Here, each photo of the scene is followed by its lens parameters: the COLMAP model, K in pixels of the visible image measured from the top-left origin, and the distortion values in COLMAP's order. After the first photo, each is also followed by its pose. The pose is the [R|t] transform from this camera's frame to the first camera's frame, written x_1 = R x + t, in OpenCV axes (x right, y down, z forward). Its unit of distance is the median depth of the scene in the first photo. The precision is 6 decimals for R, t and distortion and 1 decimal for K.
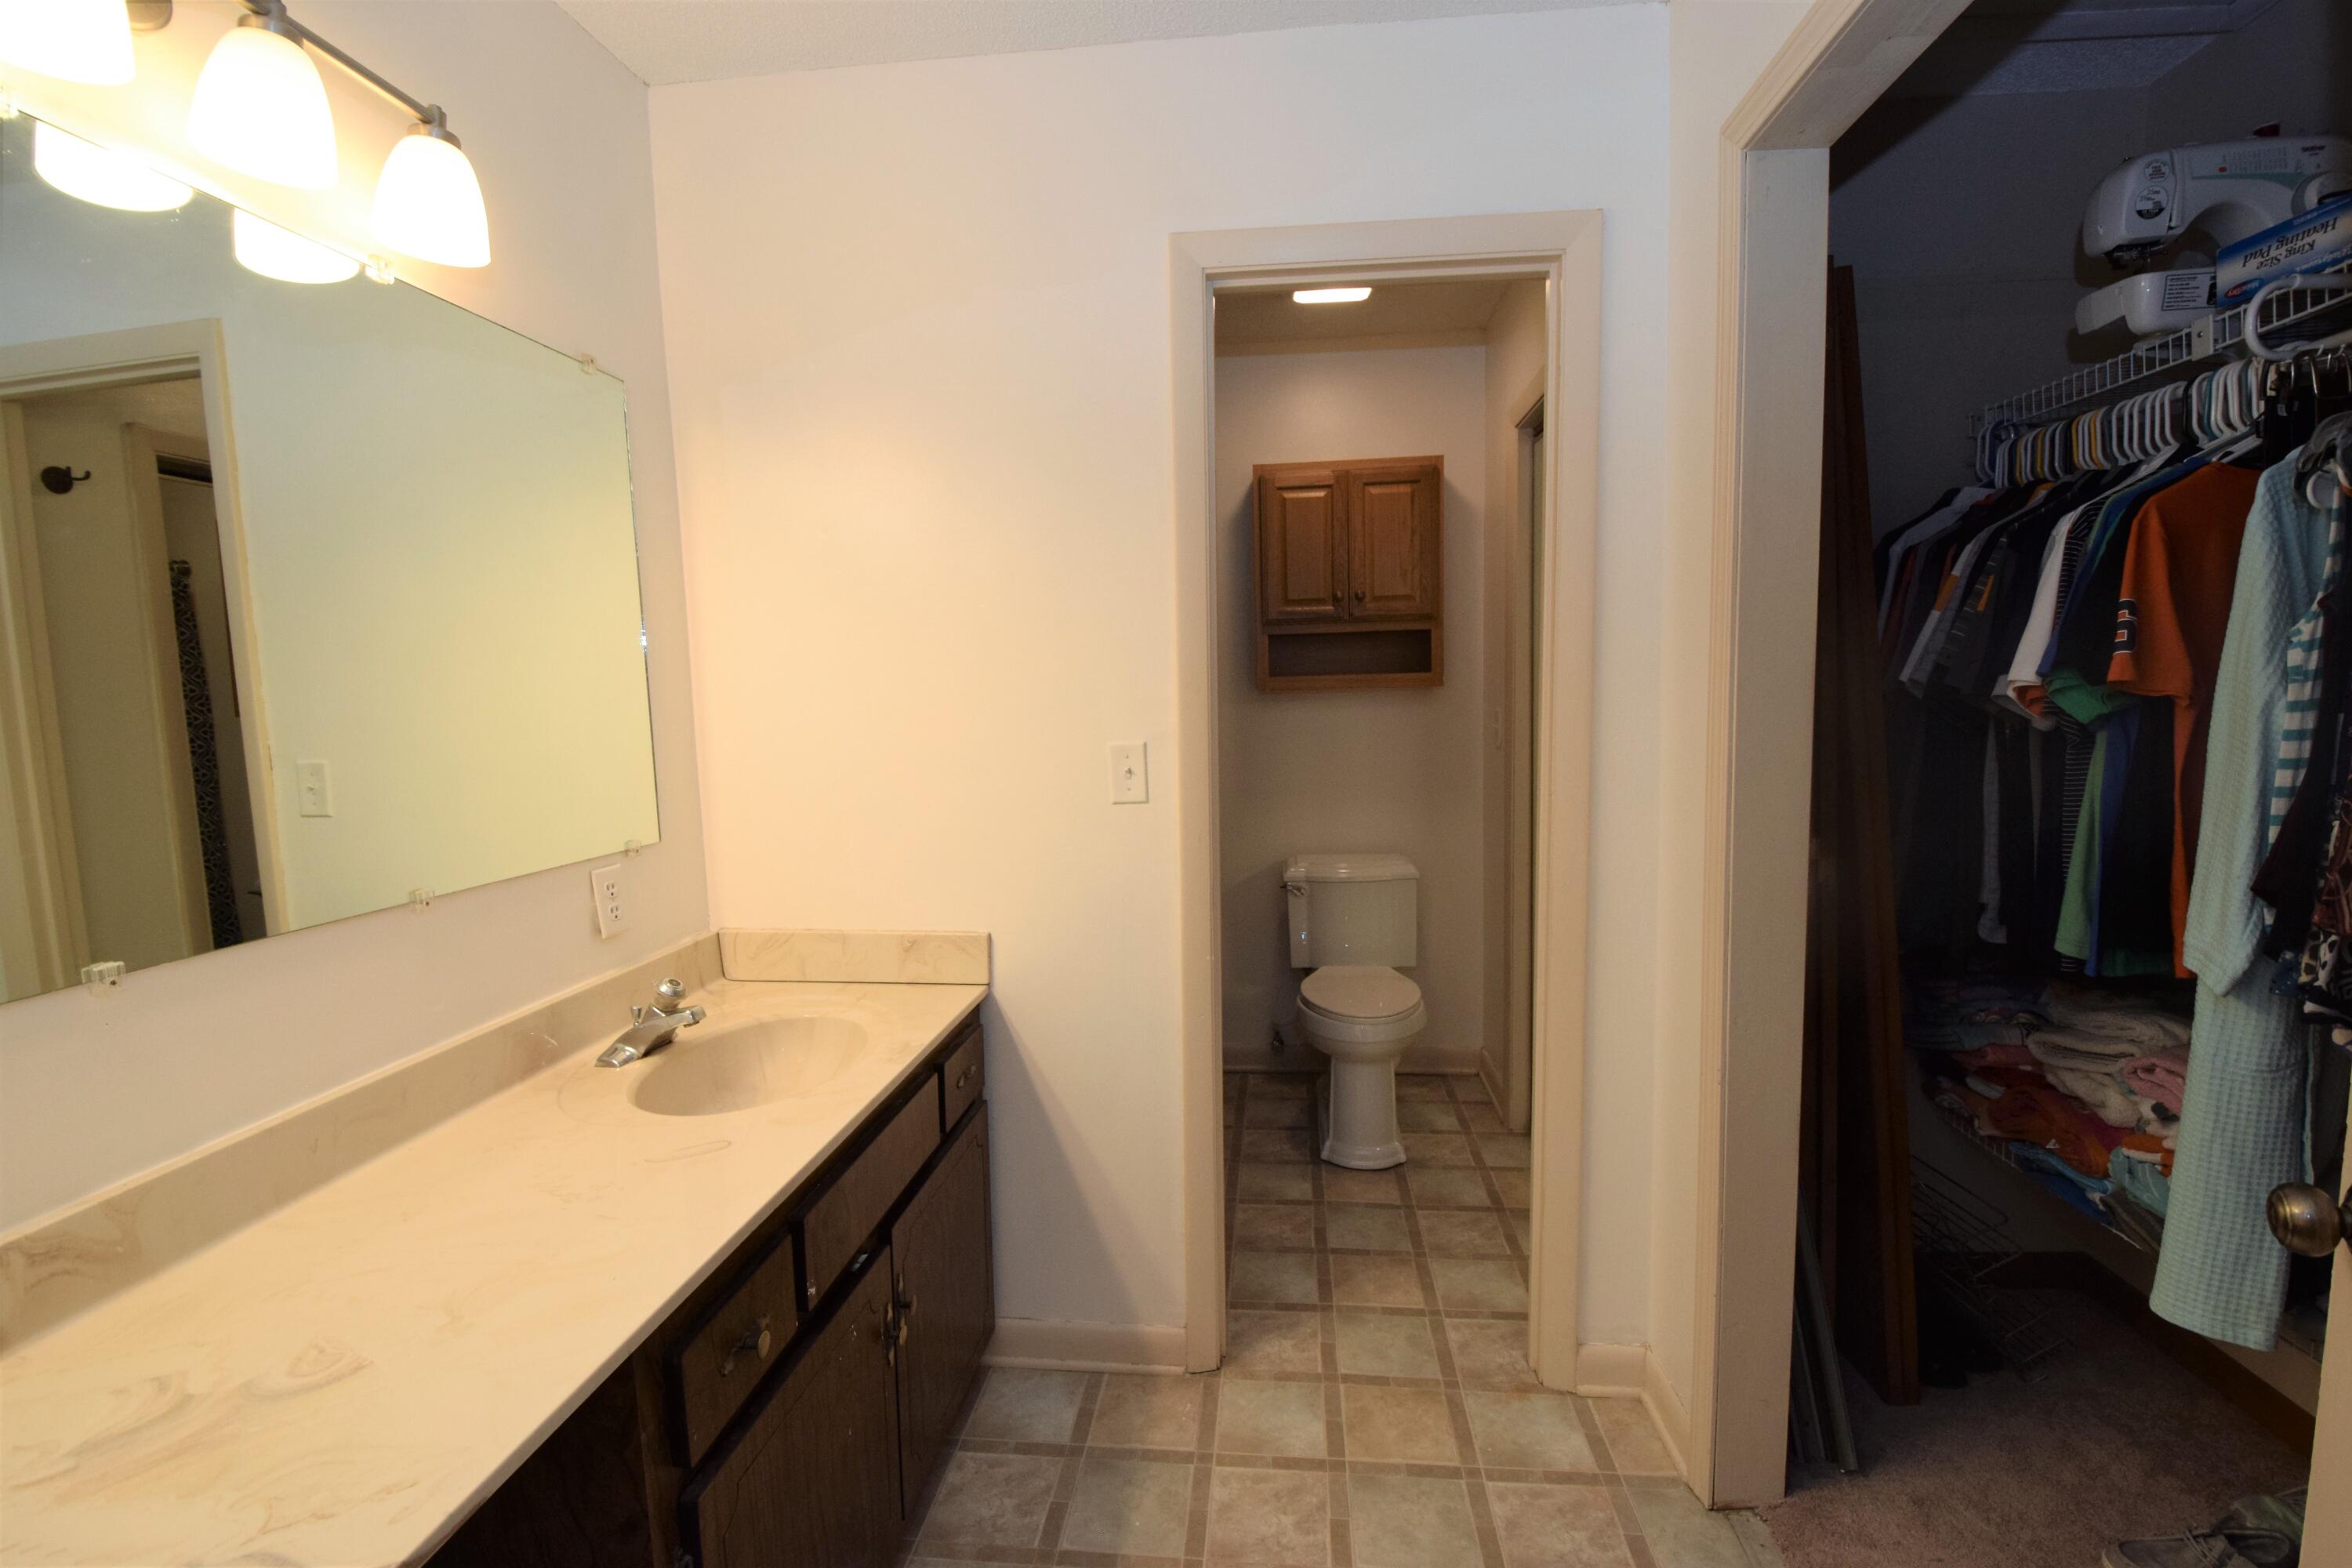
lens RADIAL K [[1040.3, 0, 1176.5], [0, 1040.3, 789.9], [0, 0, 1]] dist [0.007293, -0.016122]
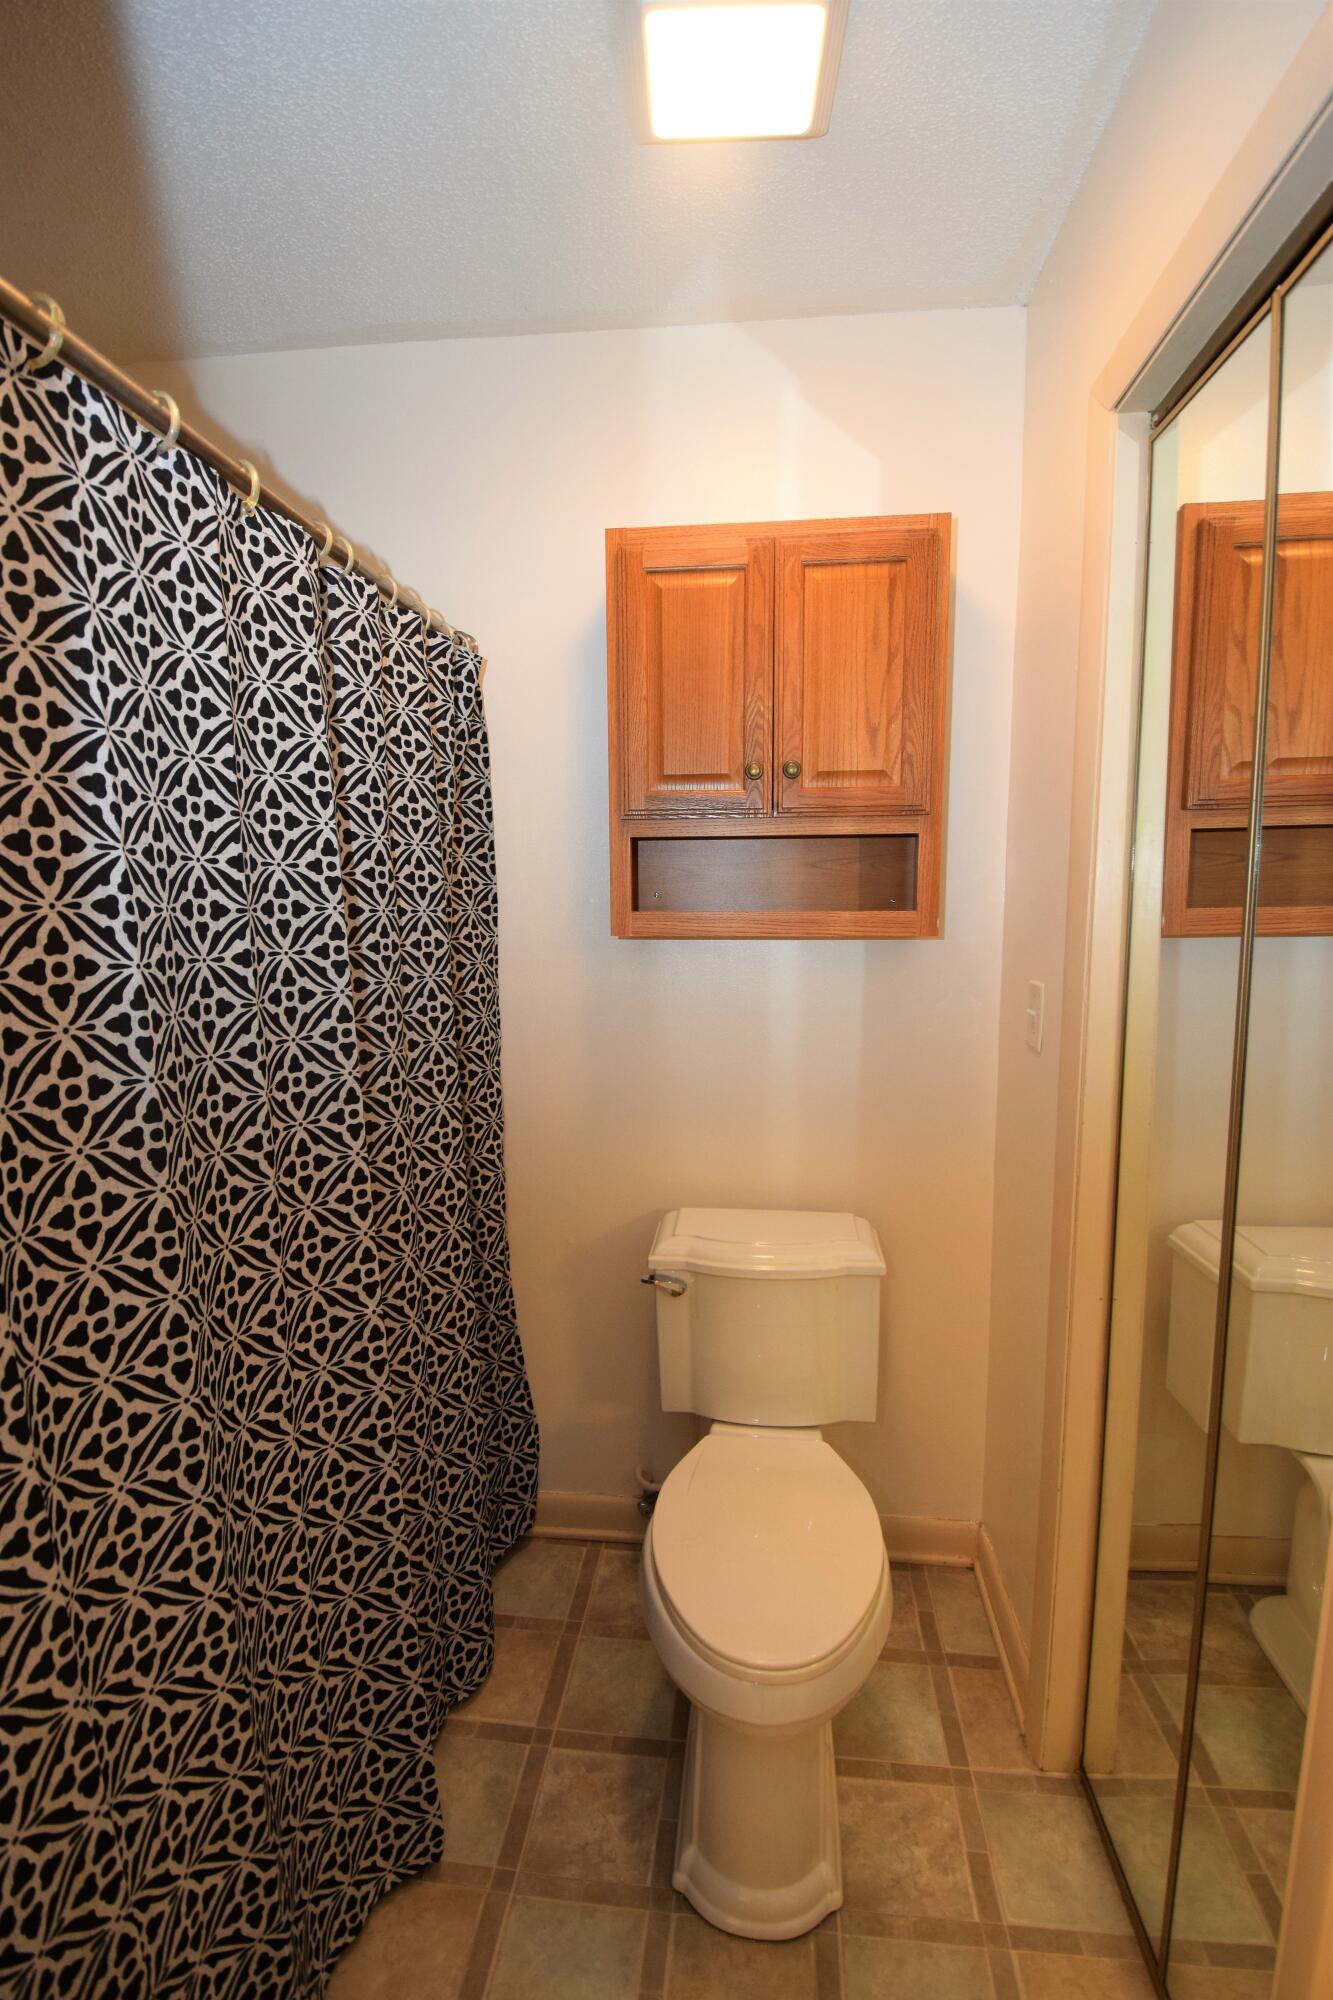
lens RADIAL K [[884.6, 0, 670.4], [0, 884.6, 997.7], [0, 0, 1]] dist [0.007293, -0.016122]
pose [[0.999762, 0.021731, -0.001781, 0.115045], [-0.021689, 0.999546, 0.020898, -0.073344], [0.002235, -0.020855, 0.999780, 0.525967]]
